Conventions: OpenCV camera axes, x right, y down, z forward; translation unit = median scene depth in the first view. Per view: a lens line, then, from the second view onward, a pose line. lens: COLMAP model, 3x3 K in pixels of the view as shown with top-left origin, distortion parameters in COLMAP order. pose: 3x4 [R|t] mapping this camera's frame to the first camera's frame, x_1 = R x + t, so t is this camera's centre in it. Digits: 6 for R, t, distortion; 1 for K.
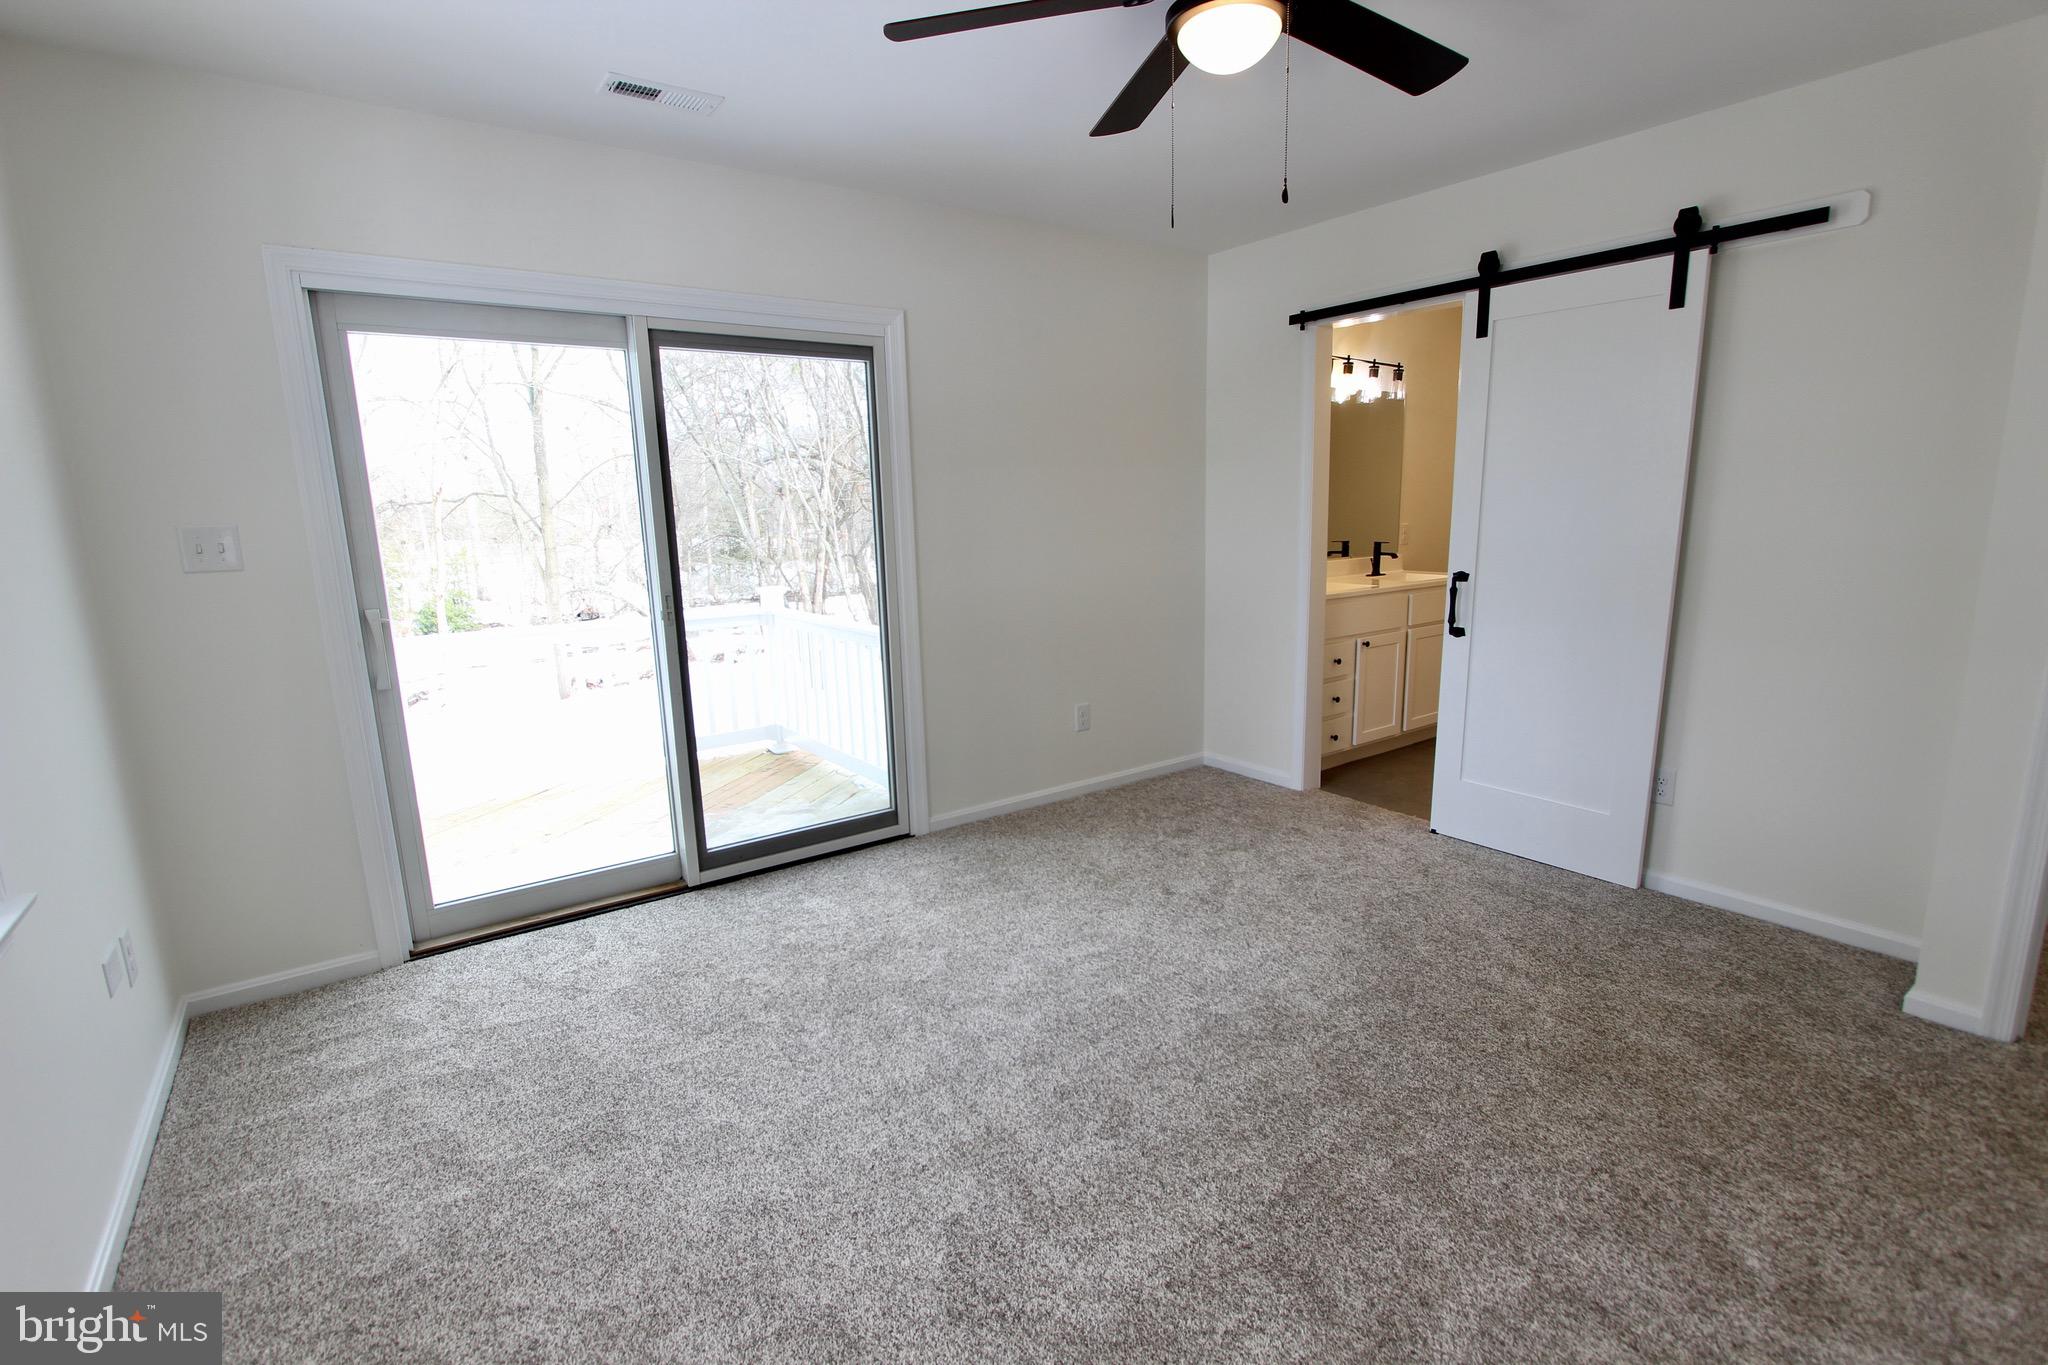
lens RADIAL K [[949.0, 0, 1035.6], [0, 949.0, 691.9], [0, 0, 1]] dist [-0.017601, 0.002795]
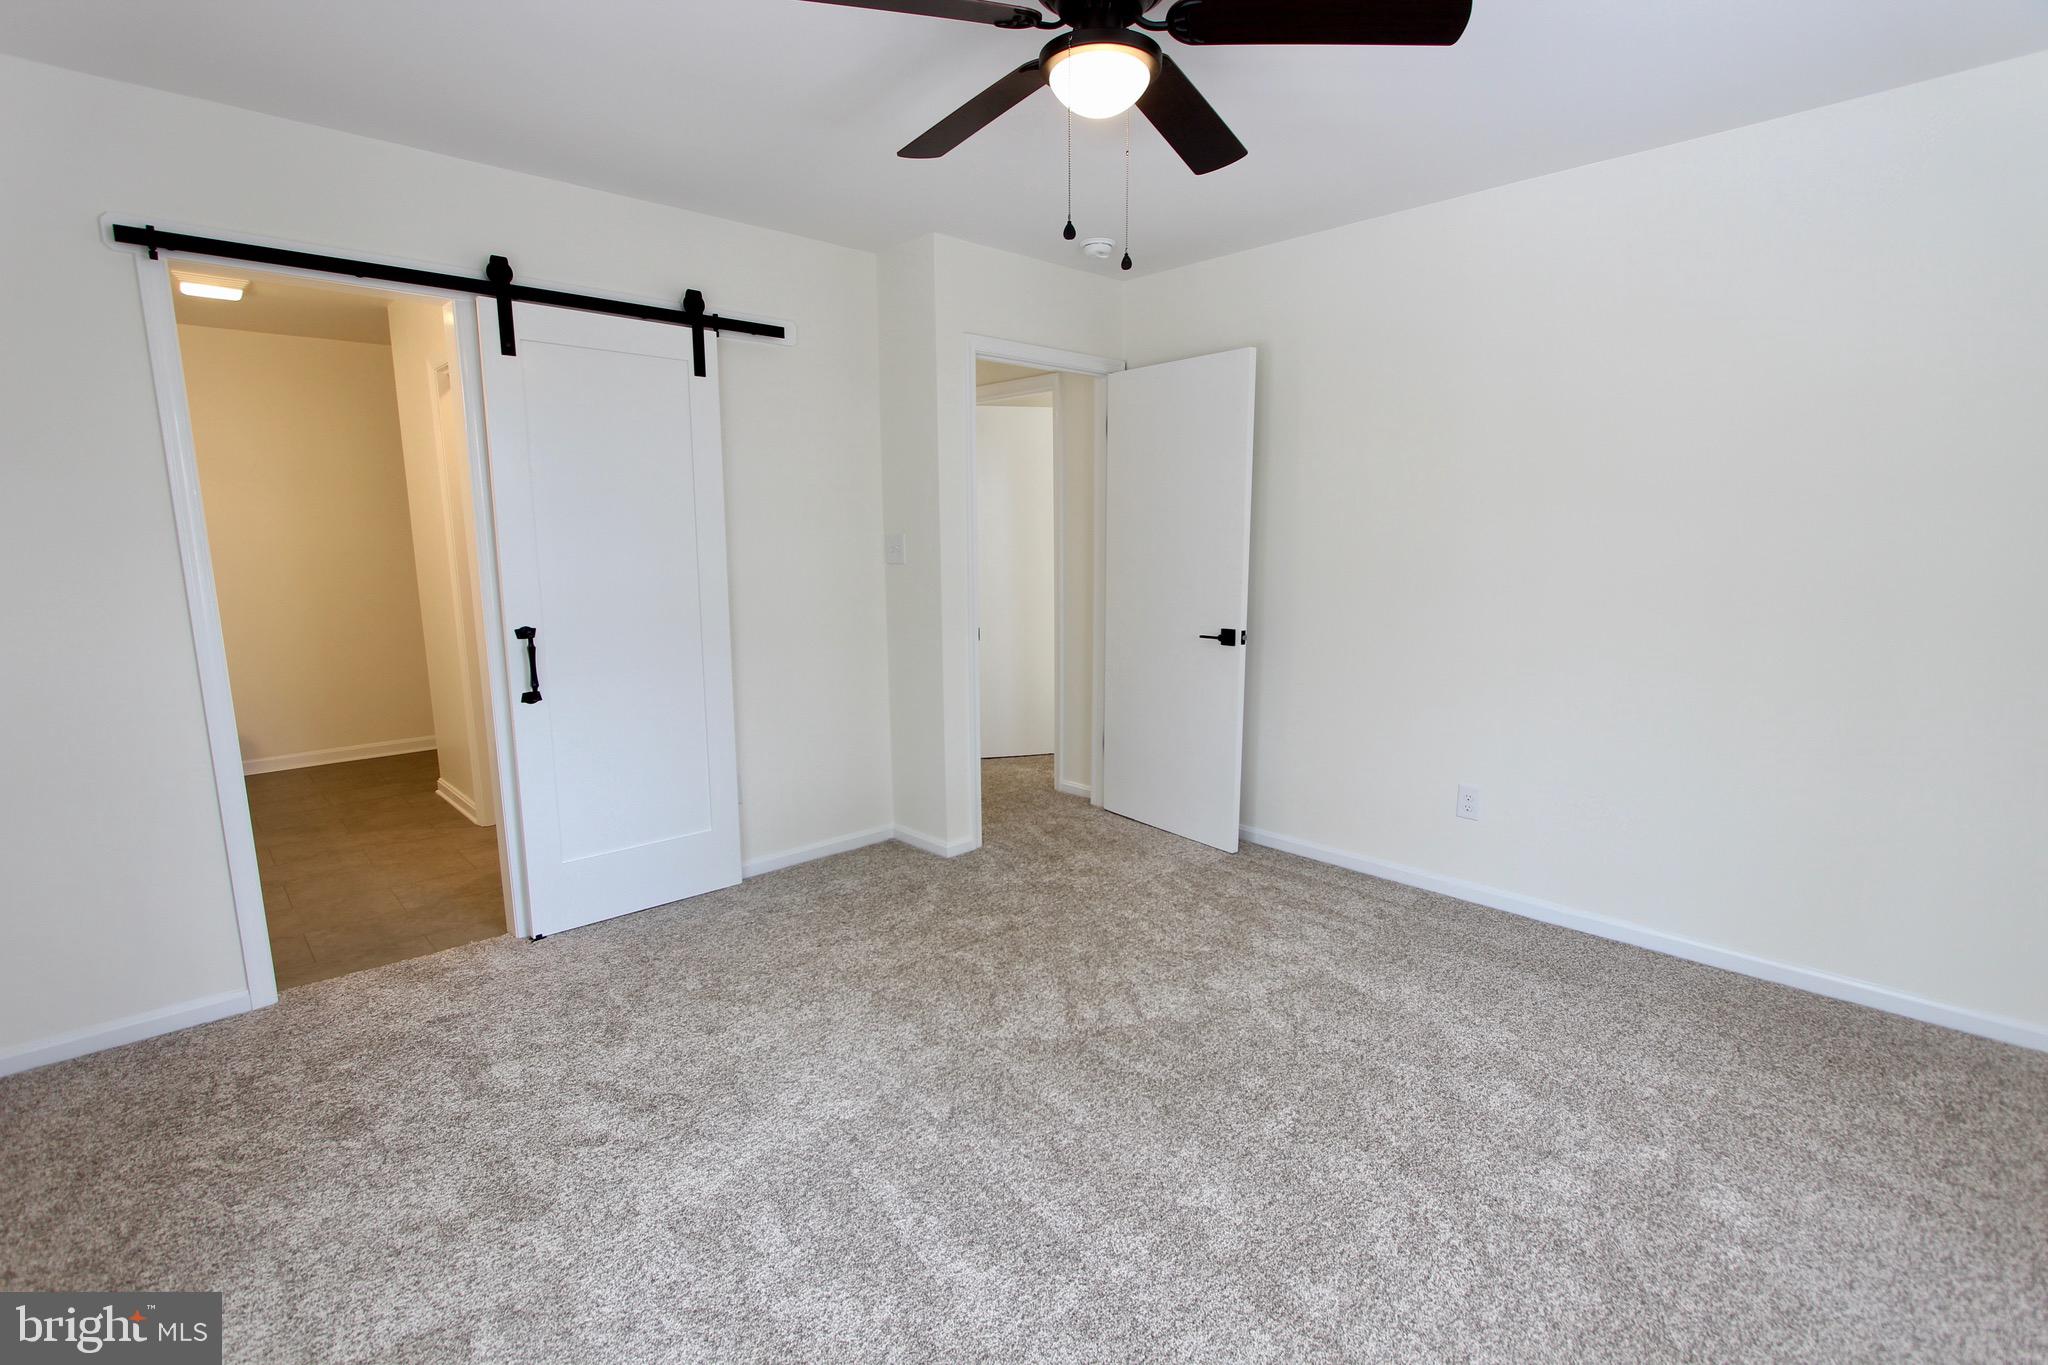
lens RADIAL K [[949.0, 0, 1024.7], [0, 949.0, 690.3], [0, 0, 1]] dist [-0.017601, 0.002795]
pose [[-0.116290, -0.148191, 0.982098, -0.420984], [0.196278, 0.965877, 0.168985, -0.121054], [-0.973628, 0.212416, -0.083235, 0.611796]]
